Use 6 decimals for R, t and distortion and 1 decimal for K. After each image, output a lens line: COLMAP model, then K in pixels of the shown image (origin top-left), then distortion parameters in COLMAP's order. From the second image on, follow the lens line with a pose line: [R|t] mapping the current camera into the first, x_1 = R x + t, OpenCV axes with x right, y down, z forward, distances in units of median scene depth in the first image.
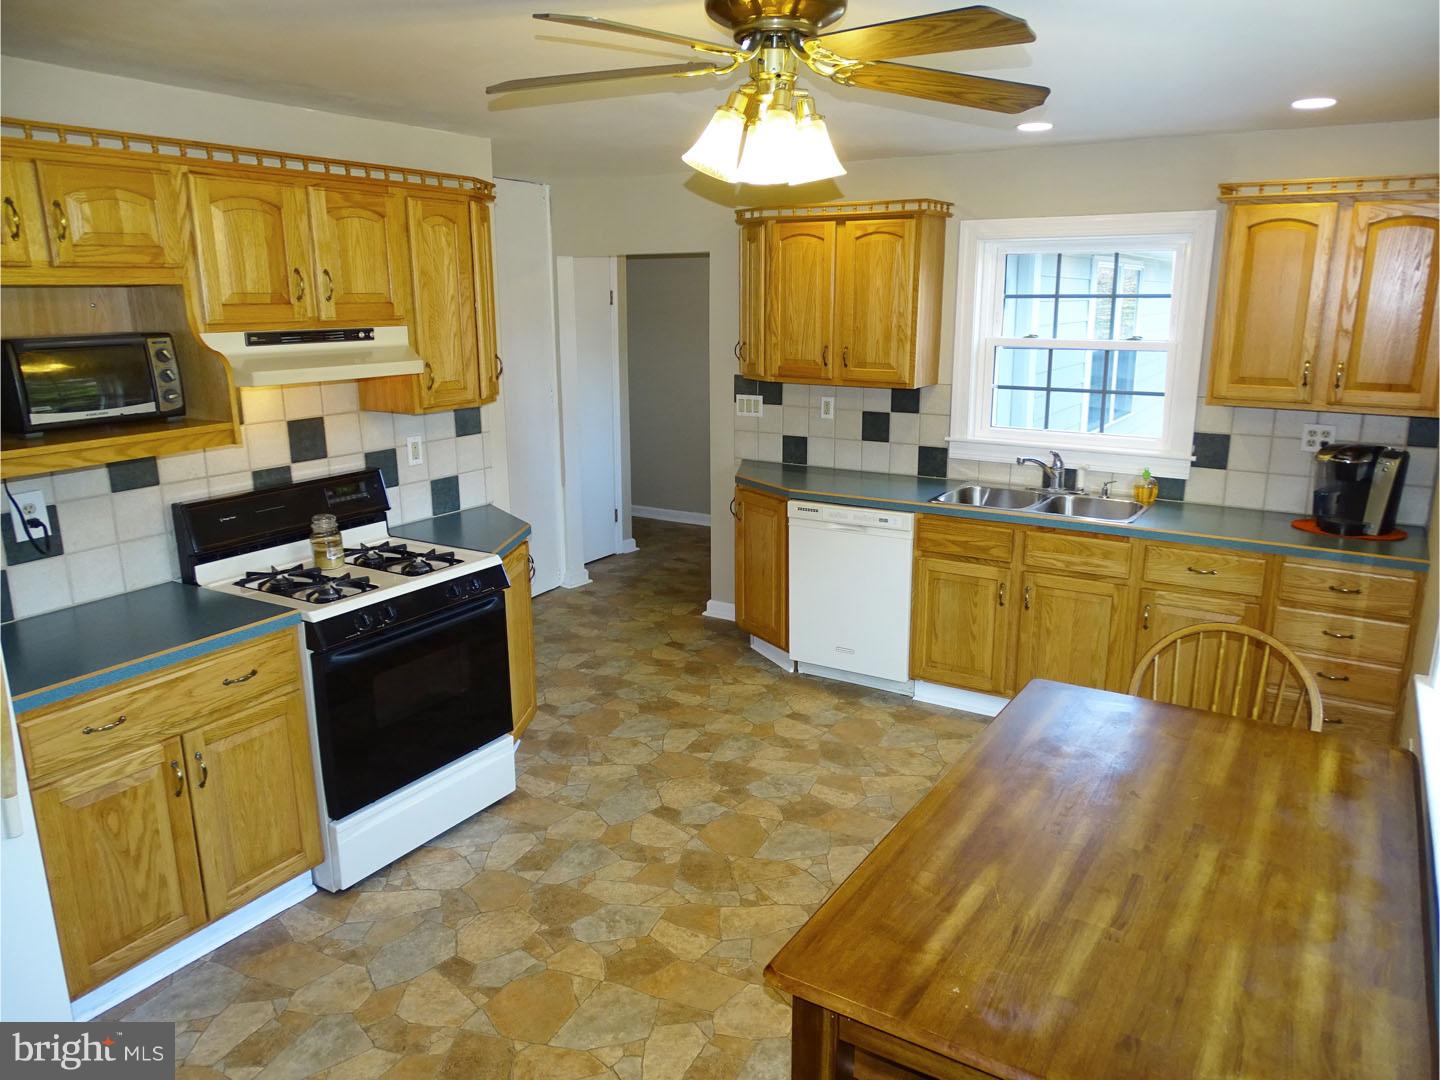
lens RADIAL K [[1031.6, 0, 720.0], [0, 1031.6, 540.0], [0, 0, 1]] dist [0.005775, 0.001750]
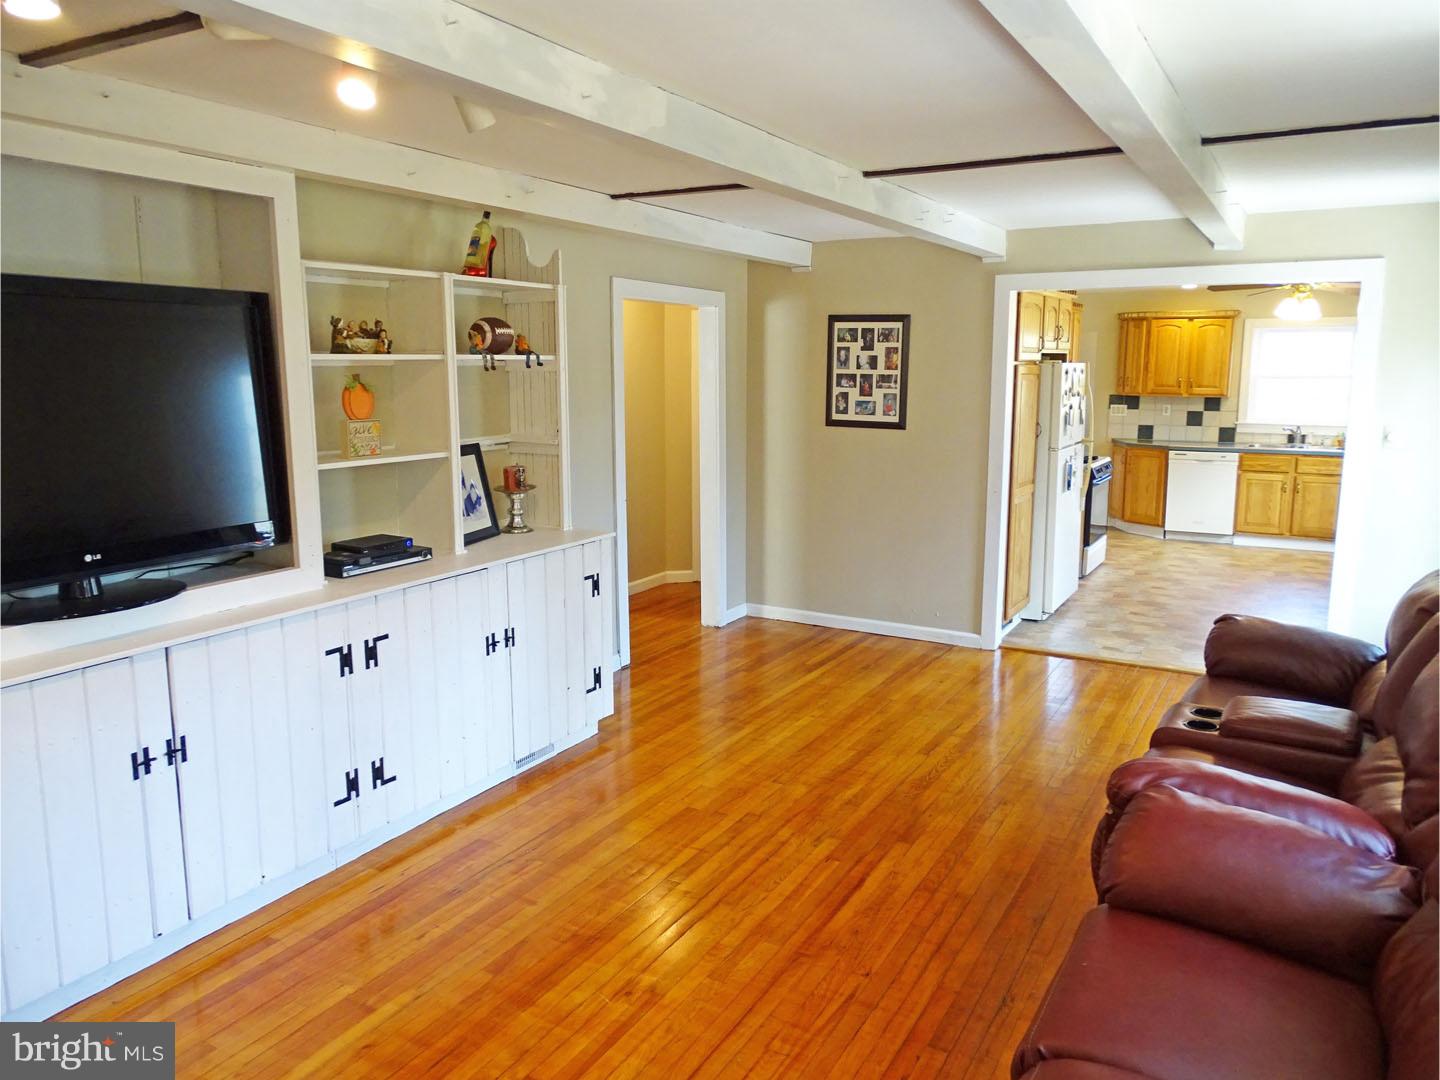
lens RADIAL K [[1034.2, 0, 750.9], [0, 1034.2, 531.4], [0, 0, 1]] dist [0.013990, 0.002329]
pose [[0.998525, -0.002656, 0.054221, -1.021815], [0.006977, 0.996798, -0.079651, 0.327418], [-0.053835, 0.079912, 0.995347, -1.174729]]
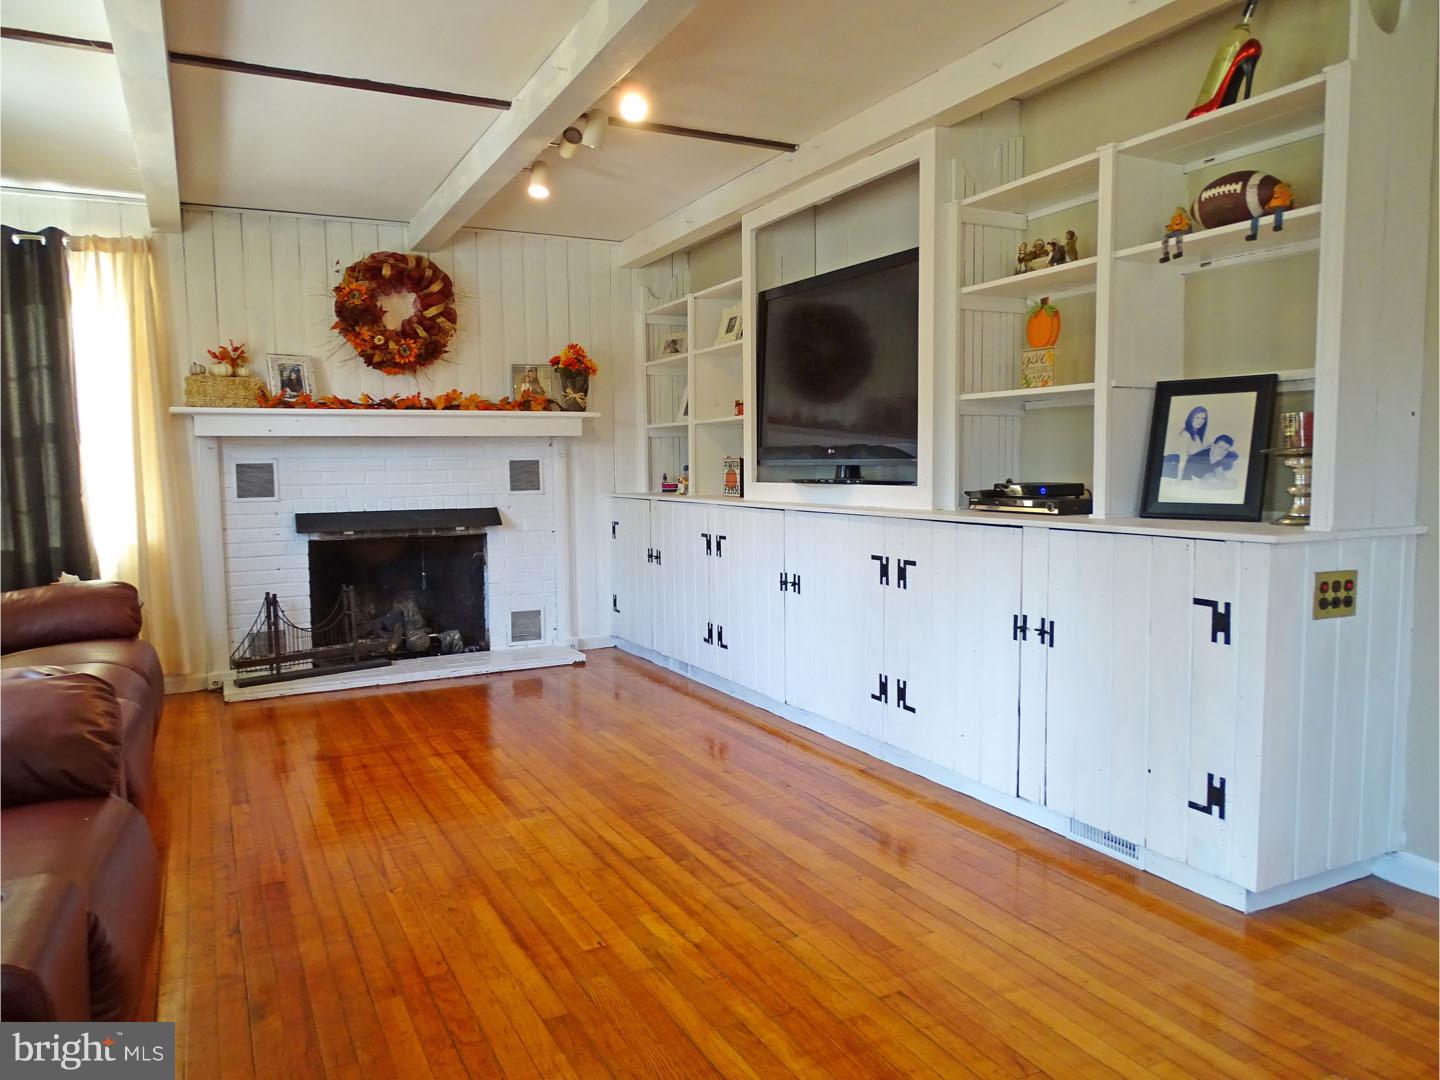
lens RADIAL K [[1023.2, 0, 733.9], [0, 1023.2, 536.5], [0, 0, 1]] dist [-0.003234, -0.003077]
pose [[-0.506882, 0.075359, -0.858715, -0.481101], [-0.191722, 0.961365, 0.197537, 0.185123], [0.840424, 0.264762, -0.472851, -0.040080]]
